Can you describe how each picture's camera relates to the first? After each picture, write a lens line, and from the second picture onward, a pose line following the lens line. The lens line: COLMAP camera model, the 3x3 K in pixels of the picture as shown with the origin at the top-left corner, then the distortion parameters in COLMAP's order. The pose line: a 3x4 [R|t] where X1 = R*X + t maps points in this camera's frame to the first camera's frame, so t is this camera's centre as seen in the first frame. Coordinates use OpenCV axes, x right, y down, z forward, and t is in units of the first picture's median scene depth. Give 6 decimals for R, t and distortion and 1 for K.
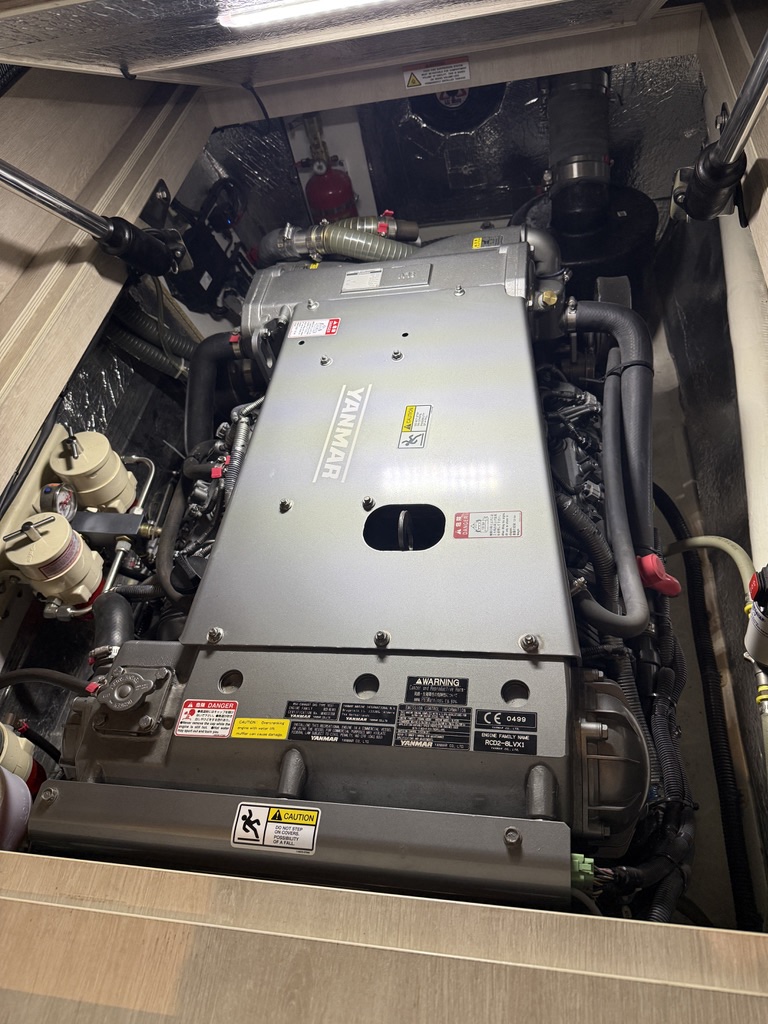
lens RADIAL K [[740.2, 0, 389.0], [0, 740.2, 514.6], [0, 0, 1]] dist [0.017601, -0.032364]
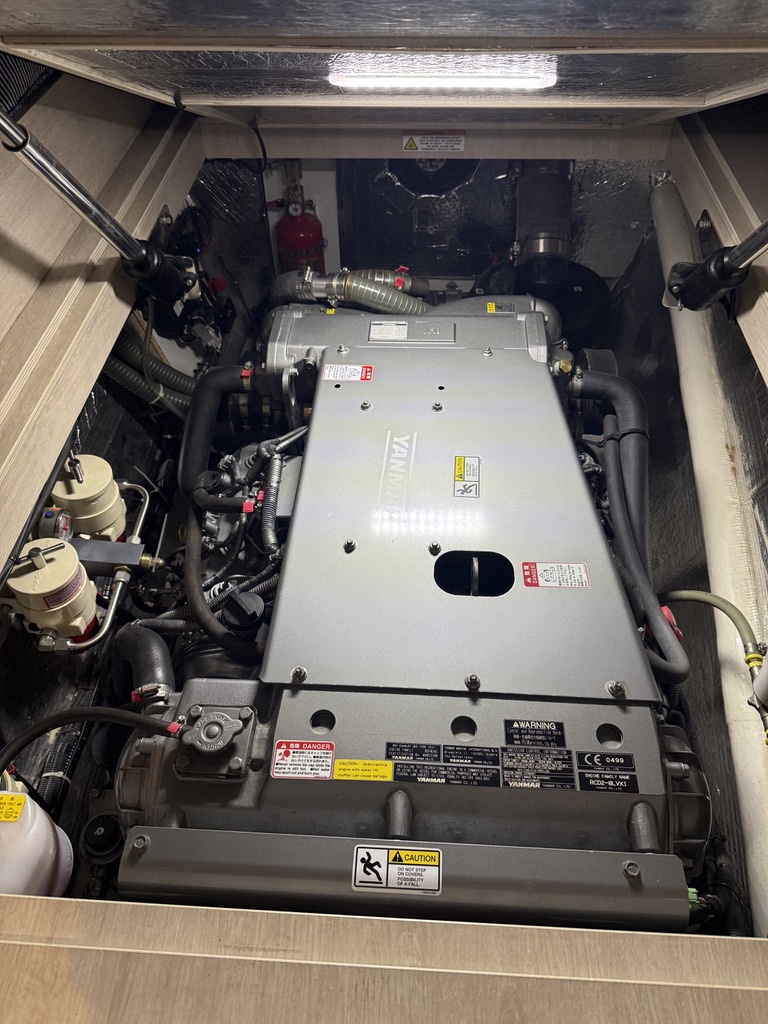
lens RADIAL K [[740.2, 0, 378.2], [0, 740.2, 513.1], [0, 0, 1]] dist [0.017601, -0.032364]
pose [[0.980723, 0.058027, 0.186588, -0.248246], [-0.048867, 0.997381, -0.053326, -0.005162], [-0.189194, 0.043180, 0.980990, -0.006219]]
